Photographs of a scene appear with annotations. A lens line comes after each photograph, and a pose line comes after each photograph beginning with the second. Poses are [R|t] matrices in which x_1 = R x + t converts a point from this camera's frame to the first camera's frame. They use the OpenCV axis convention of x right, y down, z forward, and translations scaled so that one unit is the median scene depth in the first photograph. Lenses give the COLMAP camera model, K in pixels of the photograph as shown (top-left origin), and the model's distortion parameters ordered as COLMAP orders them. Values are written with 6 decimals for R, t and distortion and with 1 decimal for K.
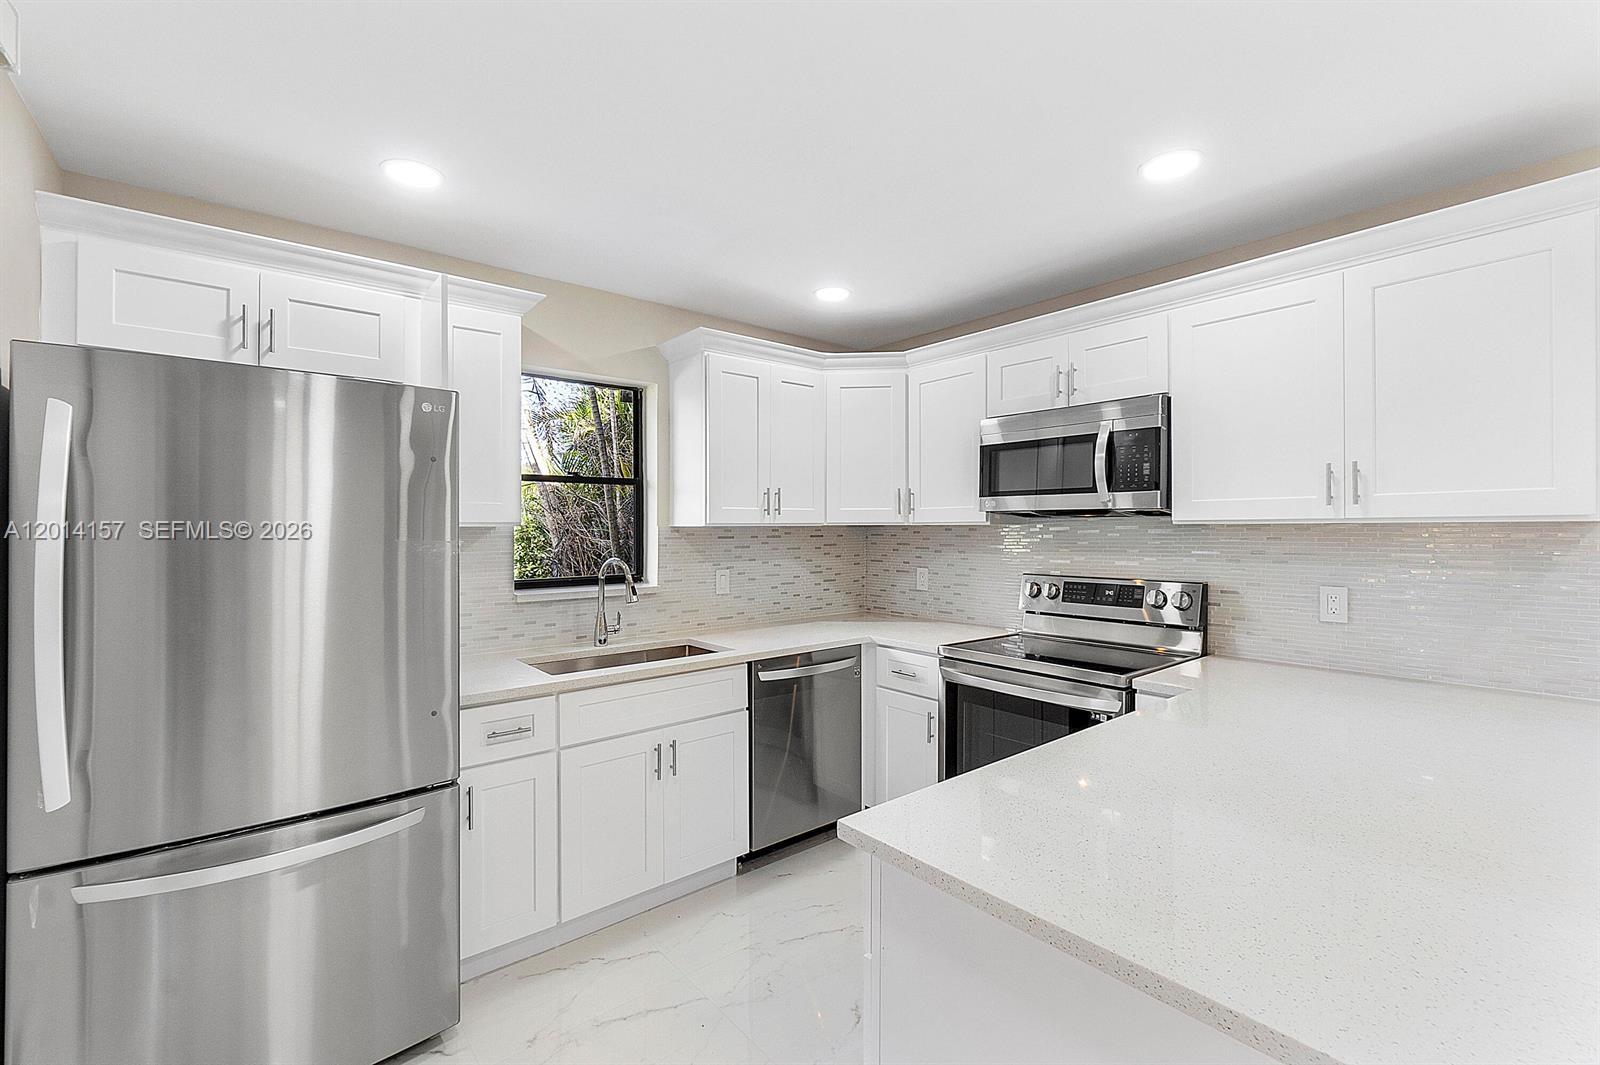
lens RADIAL K [[692.9, 0, 796.5], [0, 692.9, 527.1], [0, 0, 1]] dist [-0.001793, 0.000683]
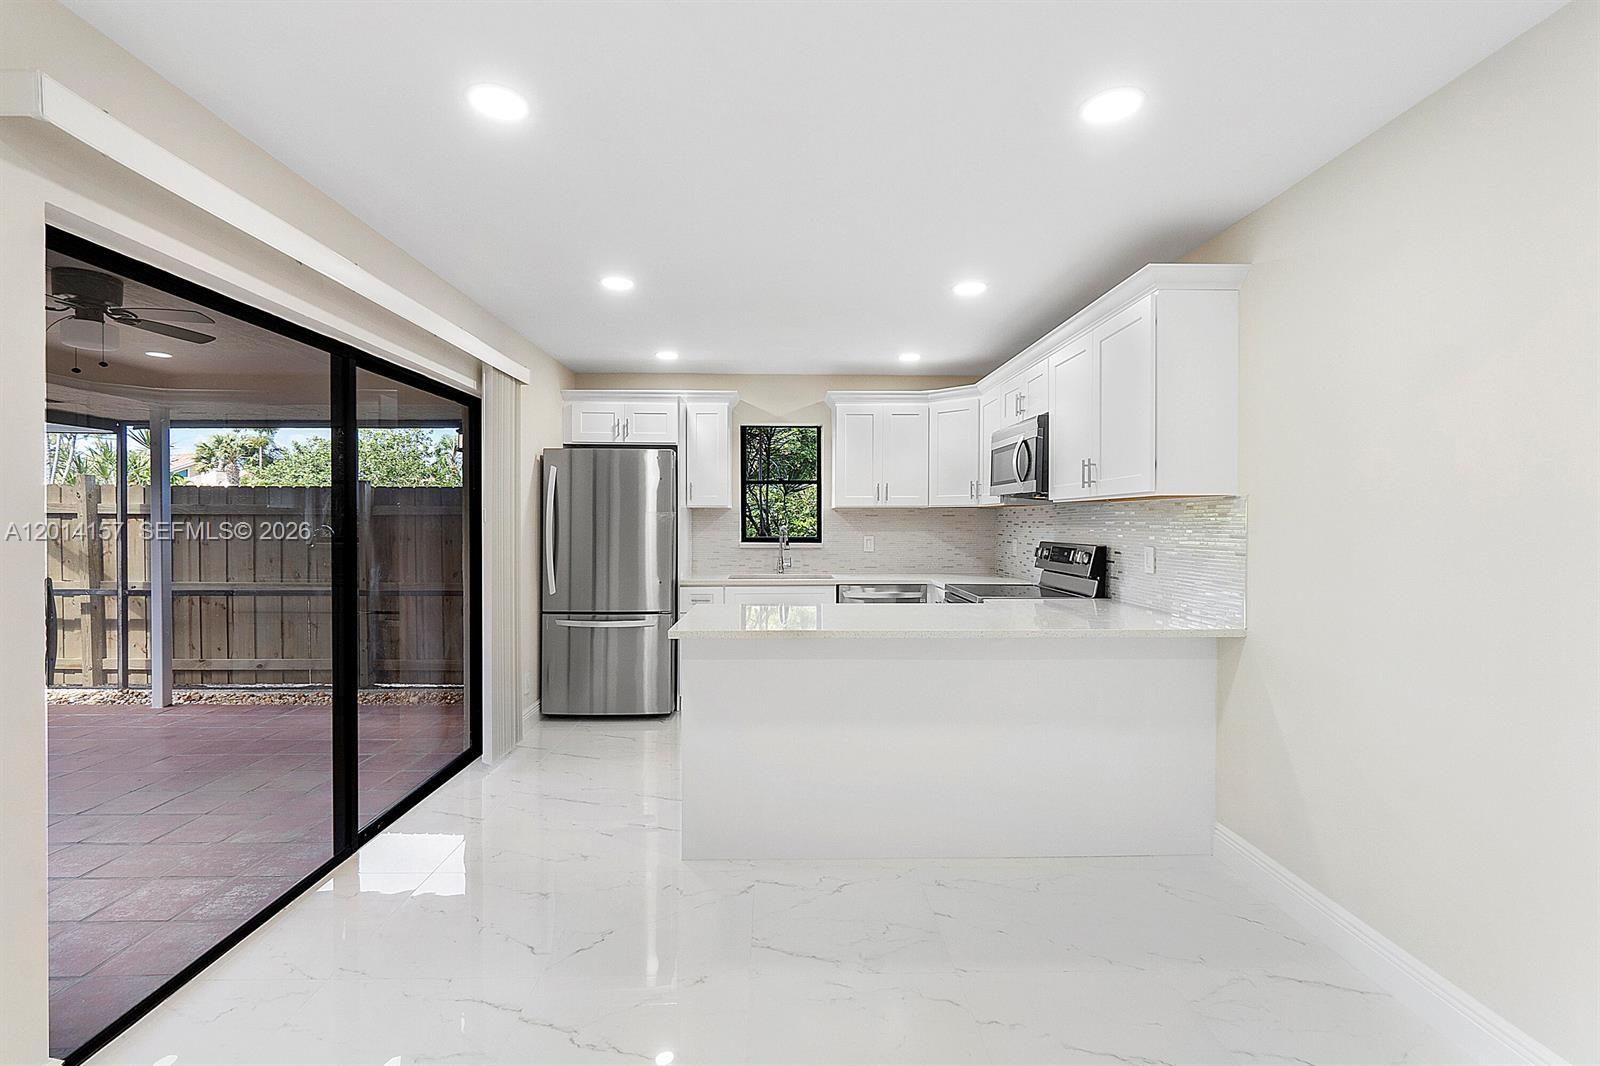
lens RADIAL K [[692.9, 0, 798.3], [0, 692.9, 531.1], [0, 0, 1]] dist [-0.001793, 0.000683]
pose [[0.783504, 0.012493, -0.621261, 0.846136], [-0.003285, 0.999867, 0.015963, 0.028694], [0.621378, -0.010466, 0.783441, -0.375025]]
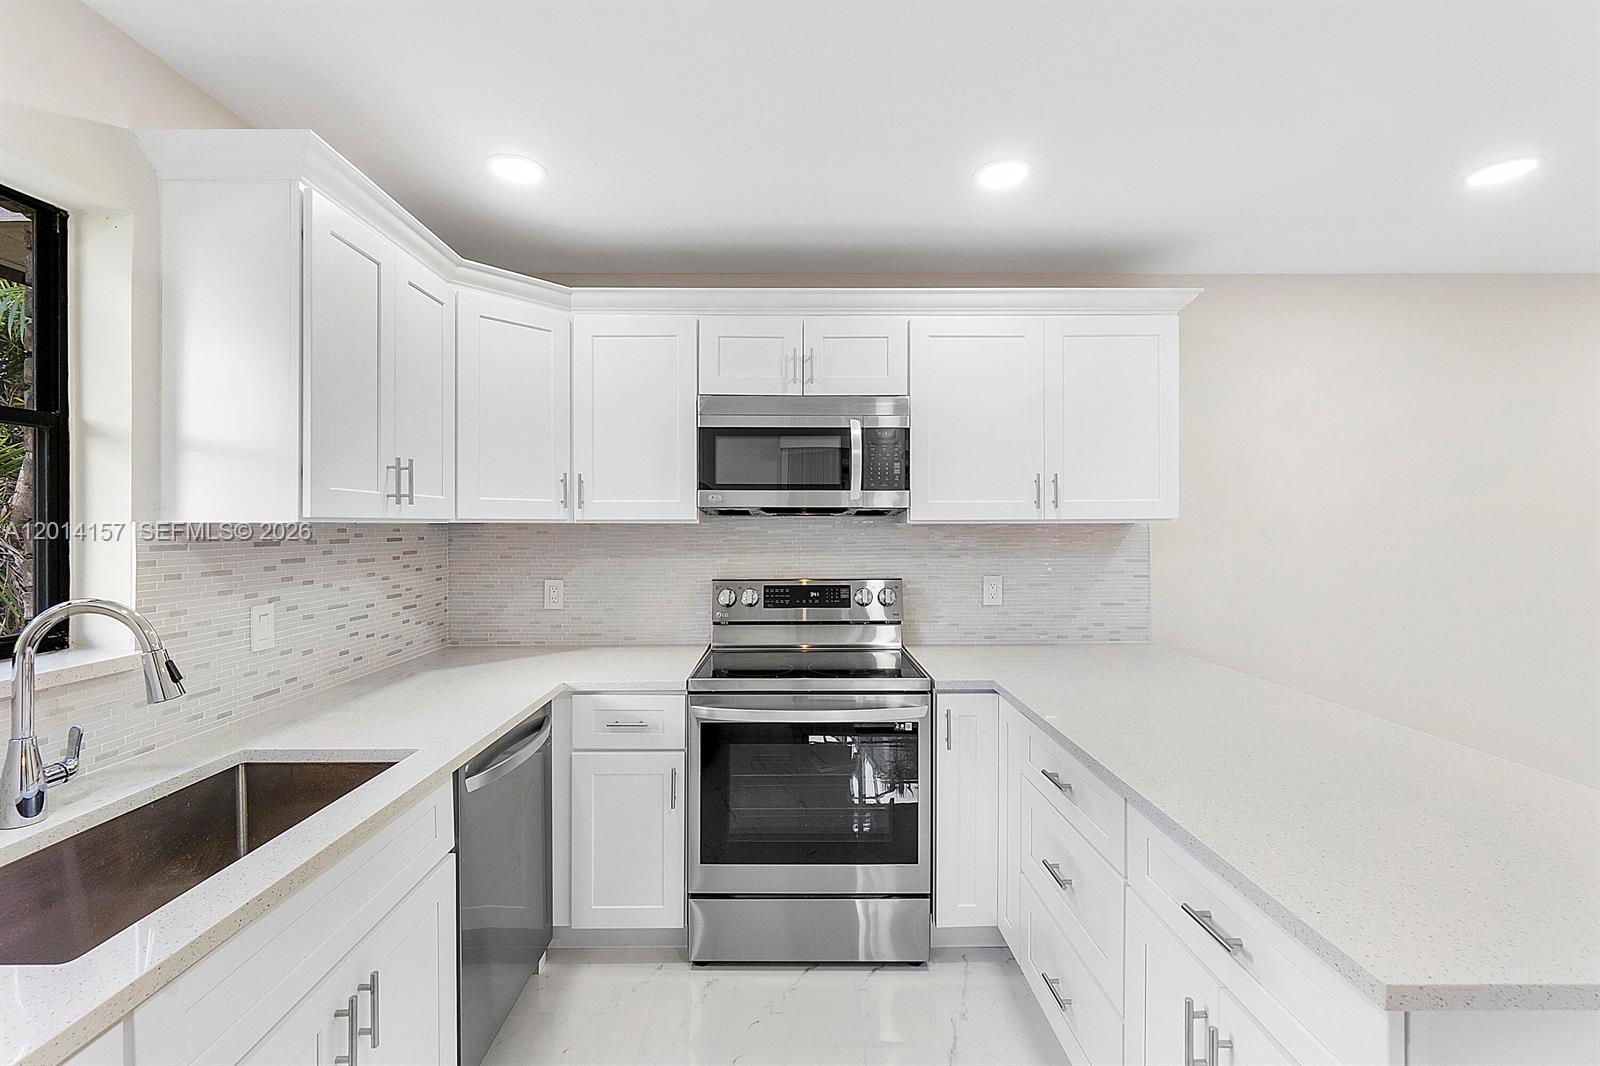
lens RADIAL K [[692.9, 0, 794.9], [0, 692.9, 525.2], [0, 0, 1]] dist [-0.001793, 0.000683]
pose [[0.628013, 0.003287, 0.778196, -0.300307], [-0.001945, 0.999995, -0.002655, 0.000969], [-0.778200, 0.000154, 0.628016, 0.394196]]
